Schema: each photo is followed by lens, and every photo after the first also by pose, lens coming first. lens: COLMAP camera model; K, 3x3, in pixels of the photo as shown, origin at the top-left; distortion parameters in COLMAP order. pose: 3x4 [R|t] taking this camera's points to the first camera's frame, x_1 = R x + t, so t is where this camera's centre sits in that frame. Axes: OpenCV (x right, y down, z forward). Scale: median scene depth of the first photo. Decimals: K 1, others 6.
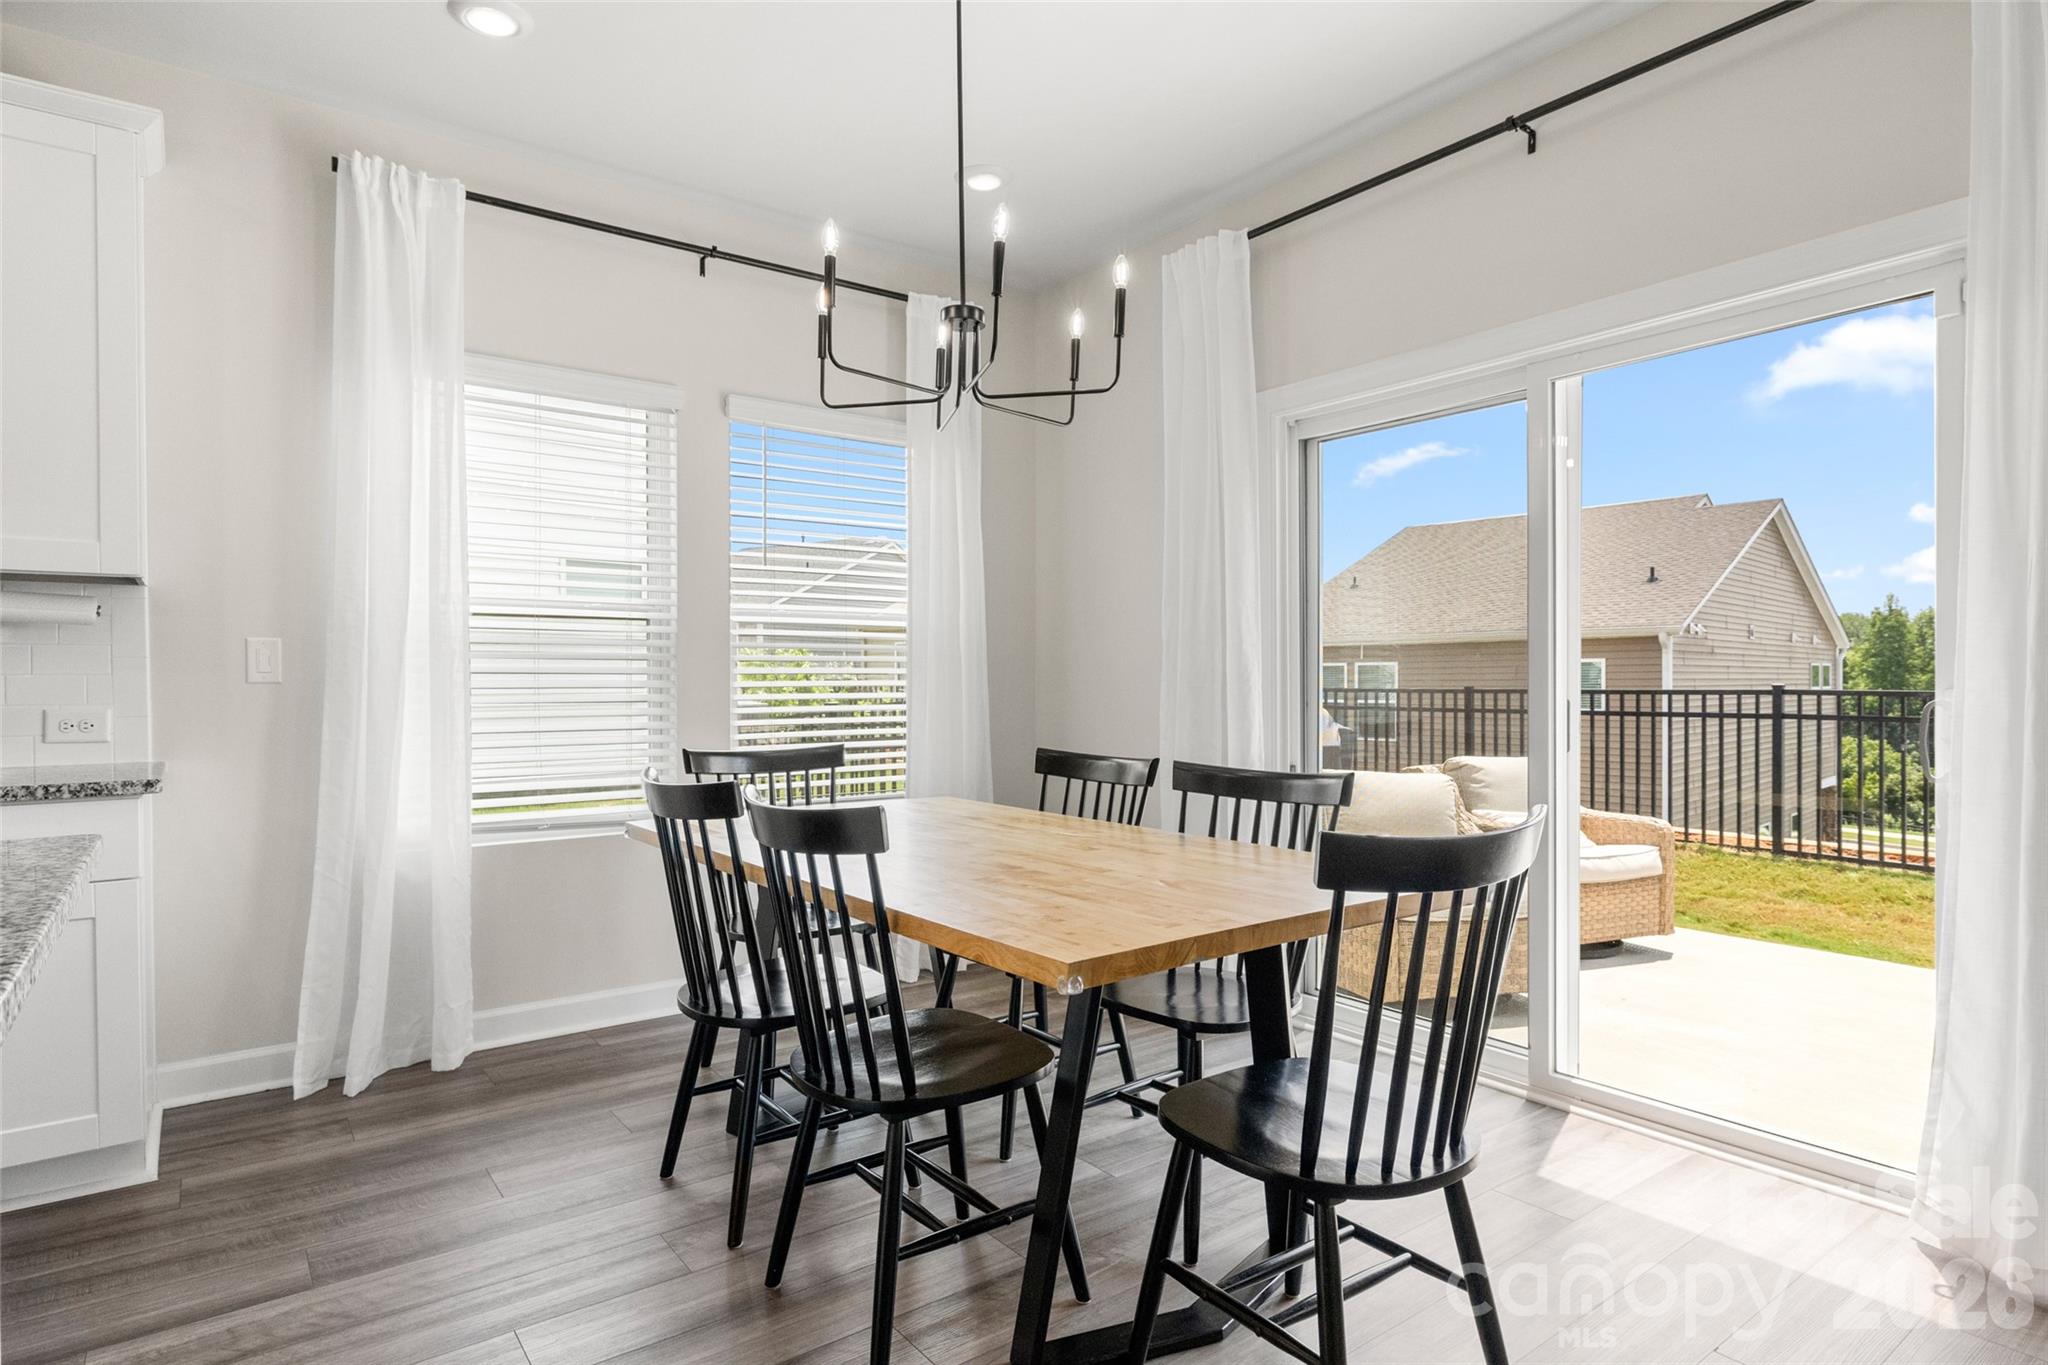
lens RADIAL K [[1099.0, 0, 1022.3], [0, 1099.0, 688.6], [0, 0, 1]] dist [0.000952, -0.000109]
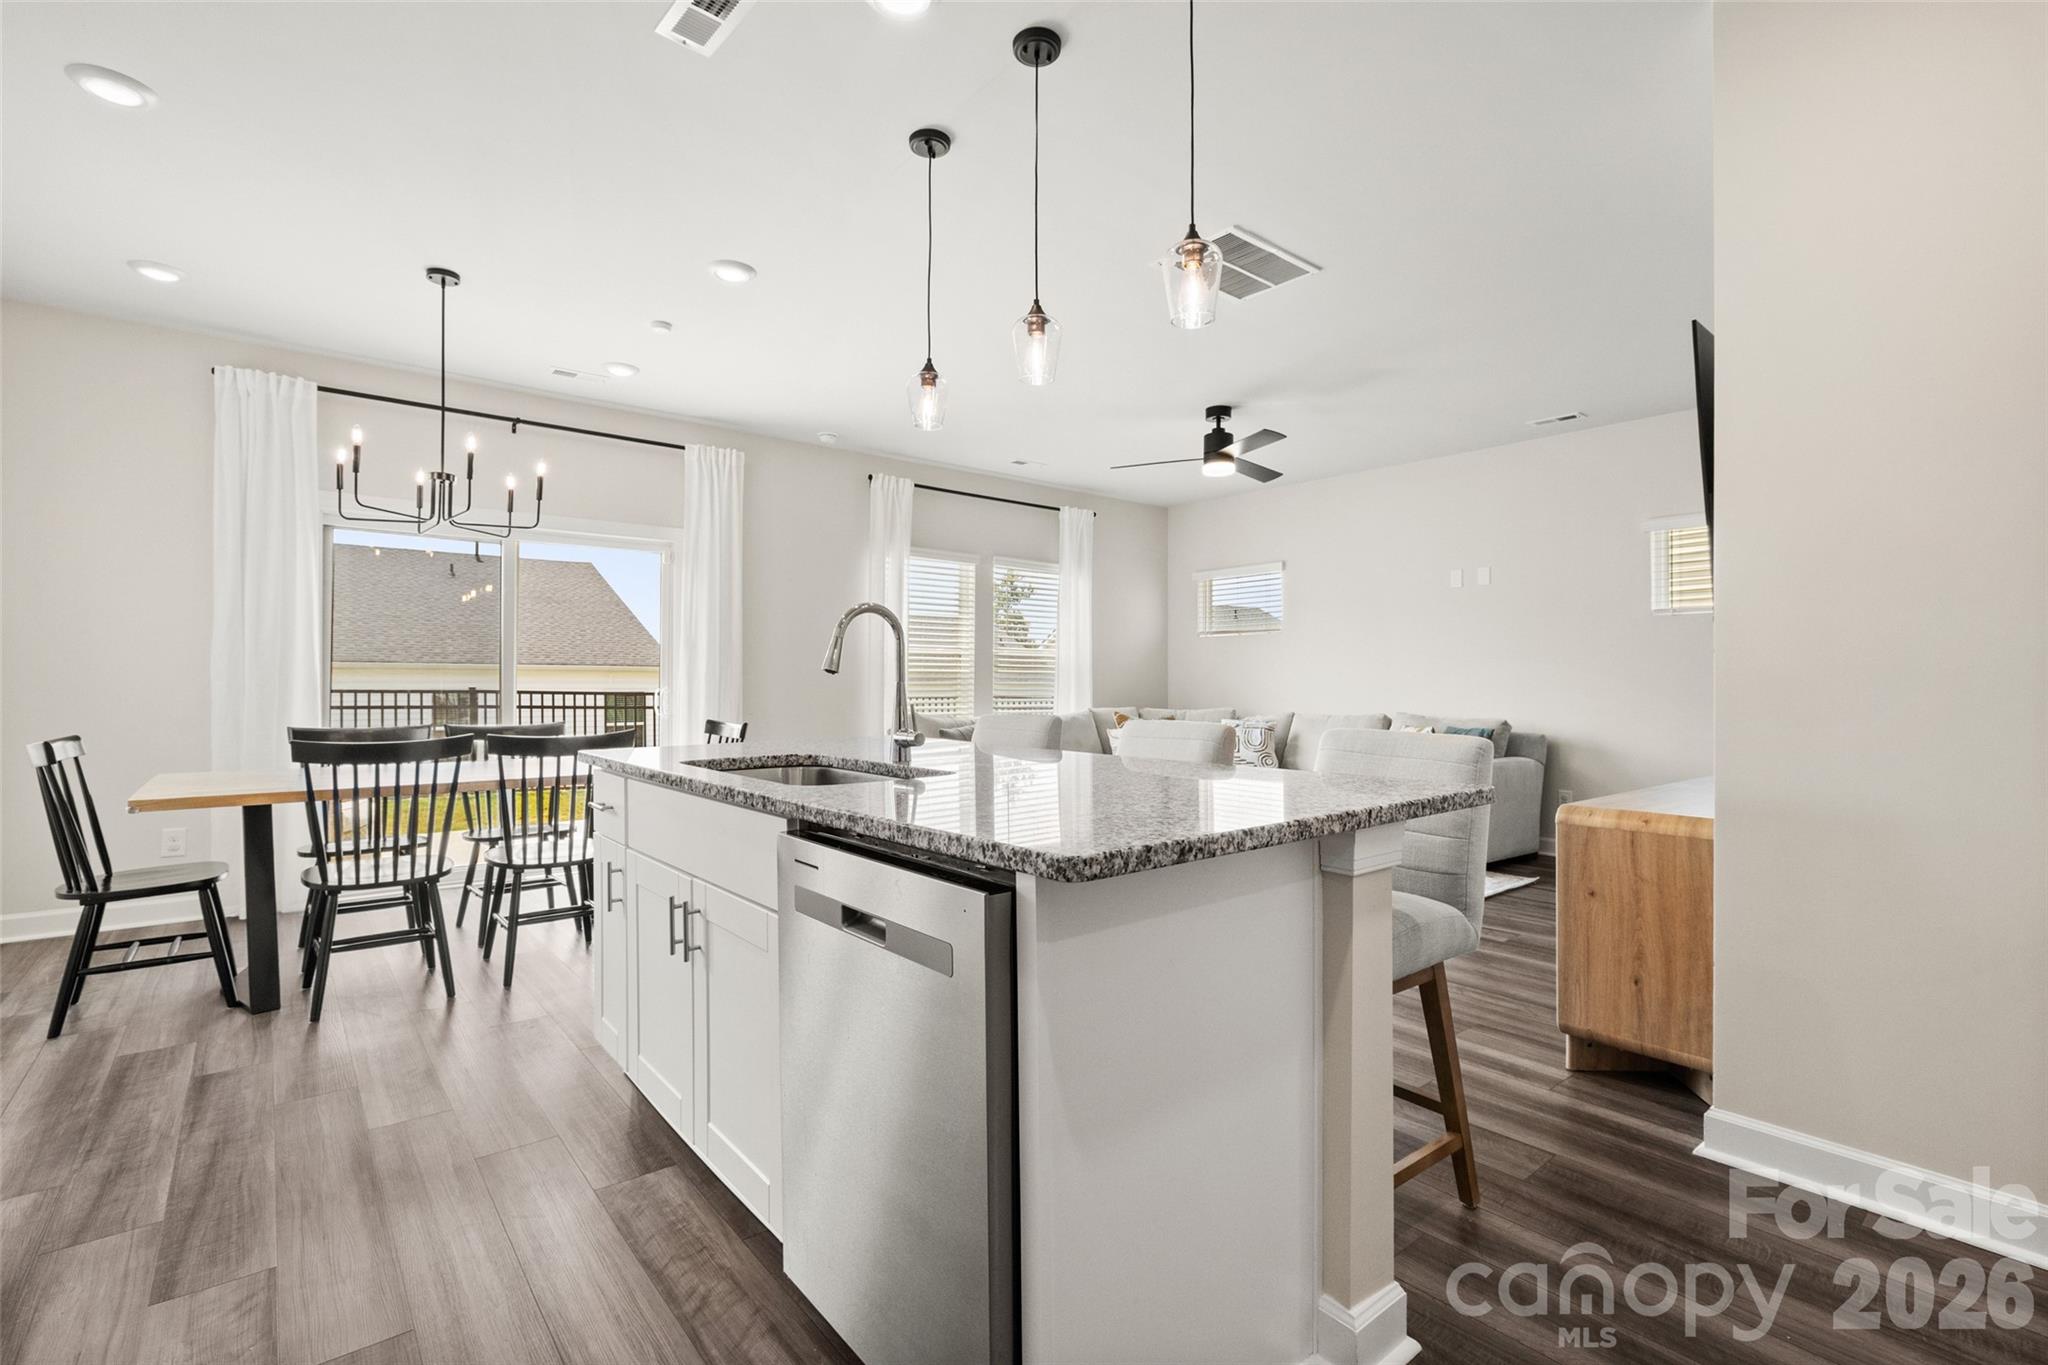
lens RADIAL K [[926.5, 0, 1024.0], [0, 926.5, 682.5], [0, 0, 1]] dist [-0.003631, -0.000337]
pose [[-0.042587, 0.005745, 0.999076, -1.340057], [0.005283, 0.999971, -0.005525, 0.006303], [-0.999079, 0.005043, -0.042616, 0.104350]]
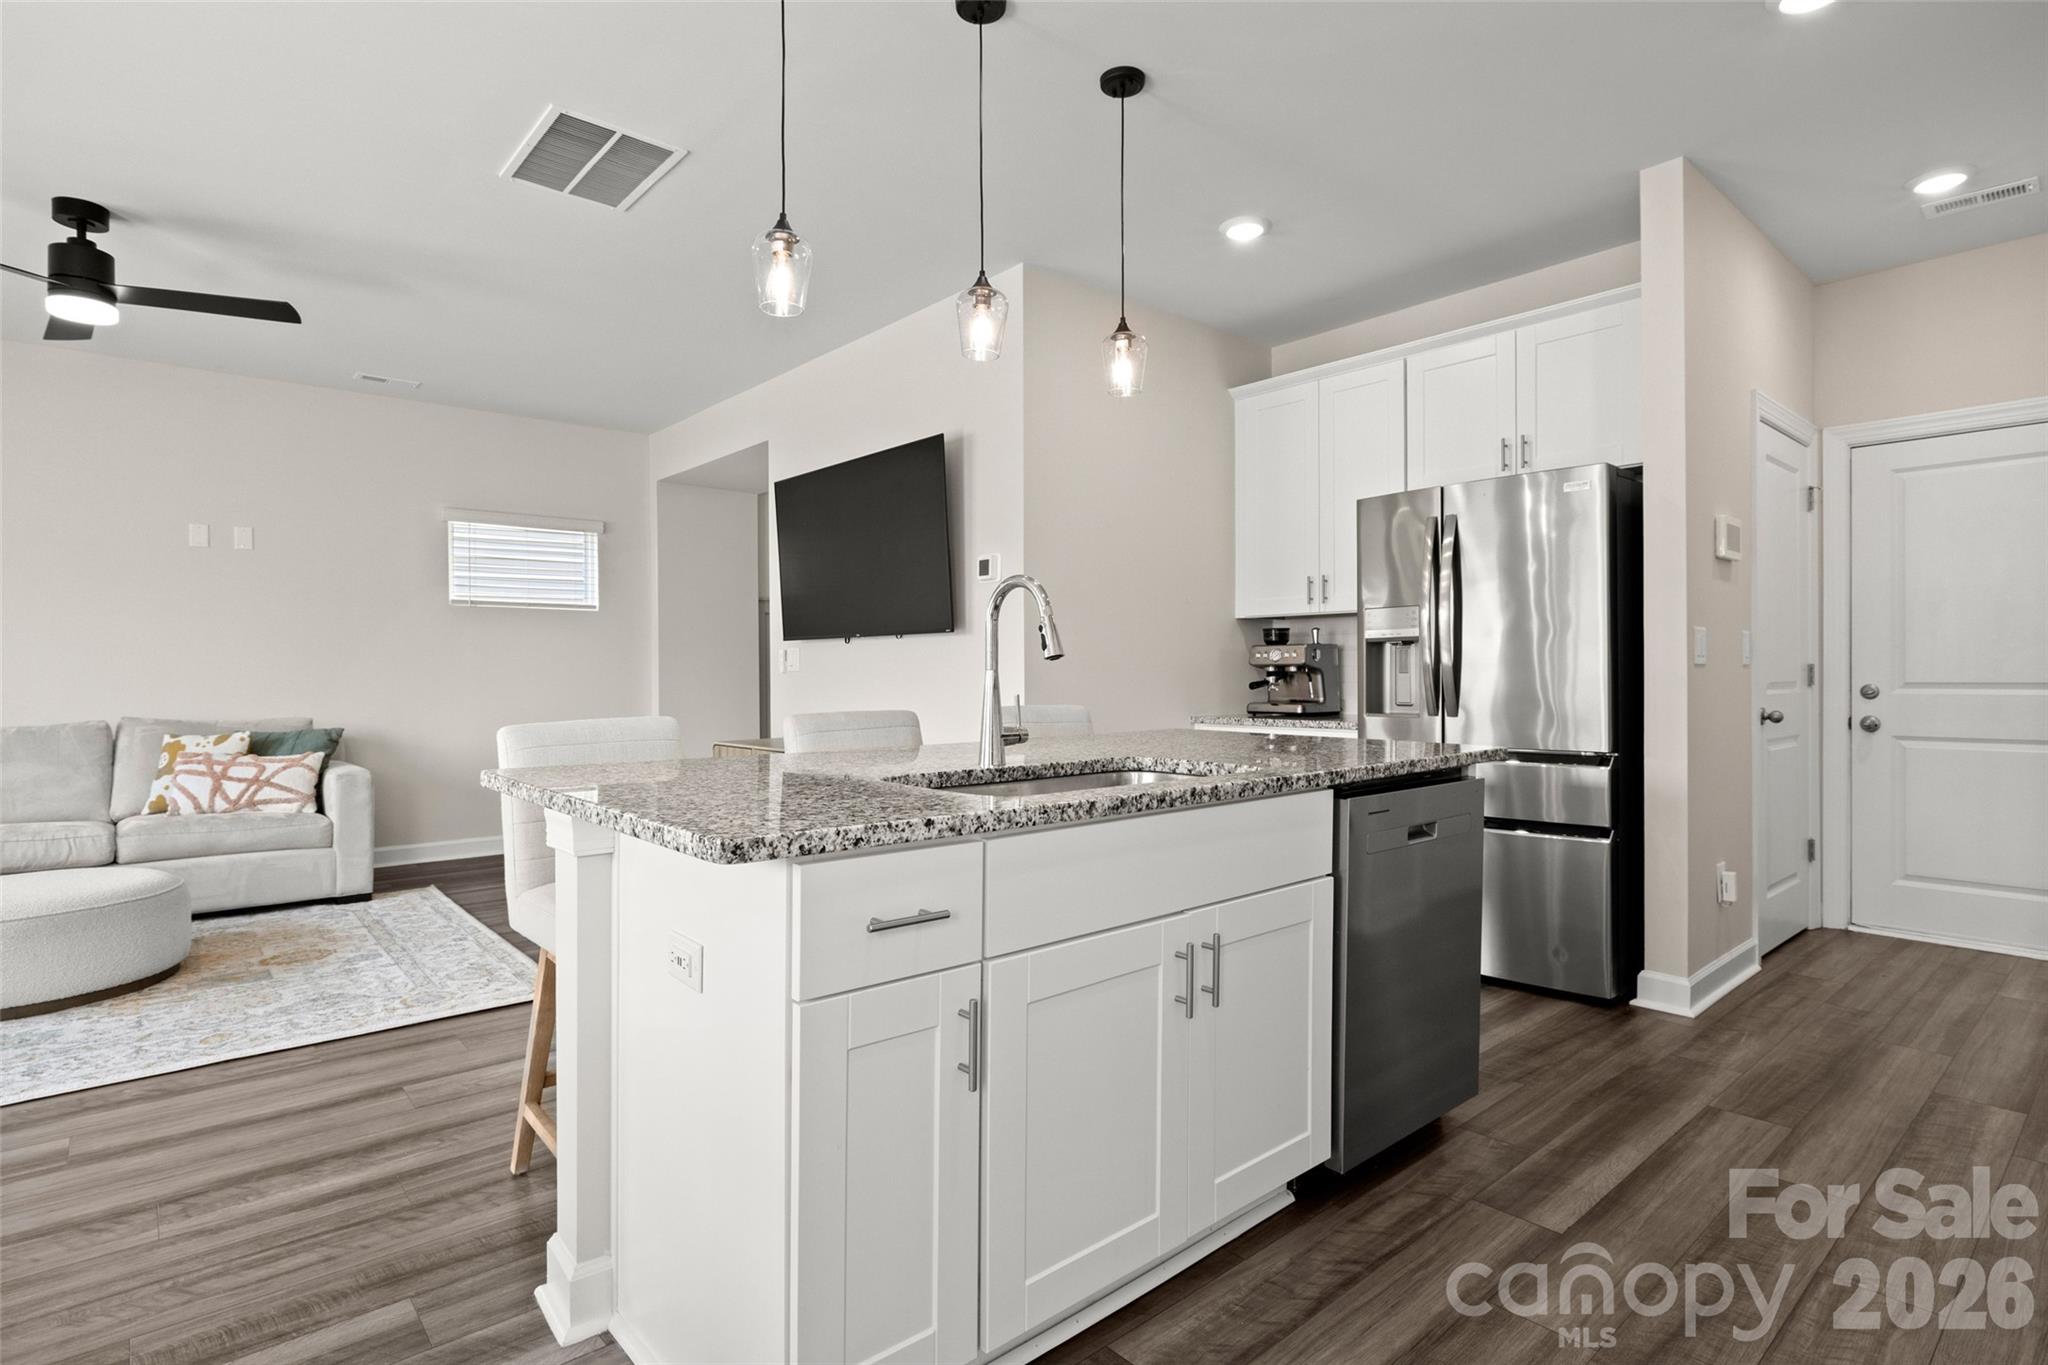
lens RADIAL K [[1021.1, 0, 1015.6], [0, 1021.1, 672.9], [0, 0, 1]] dist [-0.022689, 0.012795]
pose [[-0.997353, 0.008195, -0.072250, -0.508476], [0.007808, 0.999954, 0.005647, -0.001830], [0.072293, 0.005068, -0.997371, 0.910808]]
